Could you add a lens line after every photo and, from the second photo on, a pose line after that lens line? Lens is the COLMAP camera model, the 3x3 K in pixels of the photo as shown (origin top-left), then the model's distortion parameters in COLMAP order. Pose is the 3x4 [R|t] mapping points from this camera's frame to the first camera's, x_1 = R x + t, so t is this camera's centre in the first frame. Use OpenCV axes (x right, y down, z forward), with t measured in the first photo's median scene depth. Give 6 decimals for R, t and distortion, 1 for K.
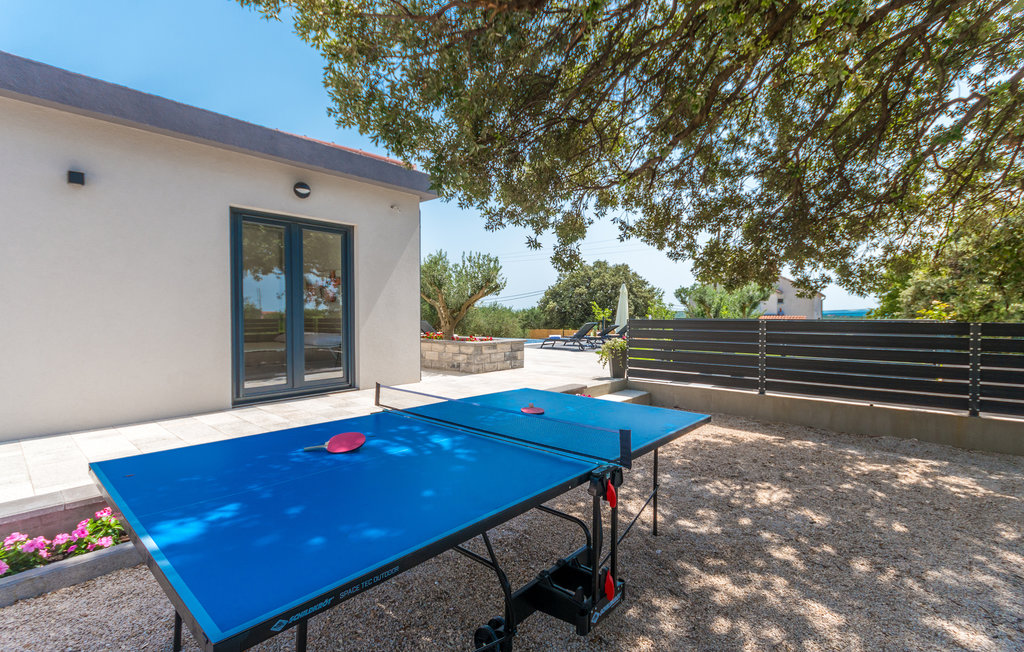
lens RADIAL K [[457.4, 0, 510.1], [0, 457.4, 315.2], [0, 0, 1]] dist [0.003039, 0.000444]
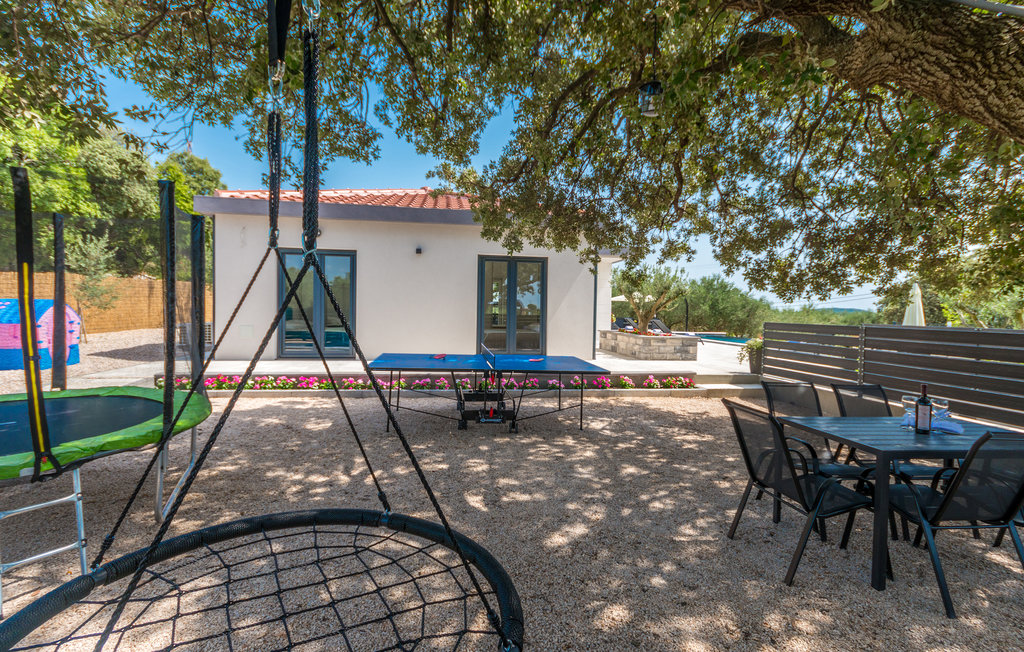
lens RADIAL K [[457.4, 0, 510.1], [0, 457.4, 315.2], [0, 0, 1]] dist [0.003039, 0.000444]
pose [[0.759886, 0.022801, -0.649656, 1.209836], [-0.021985, 0.999714, 0.009373, -0.009584], [0.649684, 0.007160, 0.760170, -0.594181]]
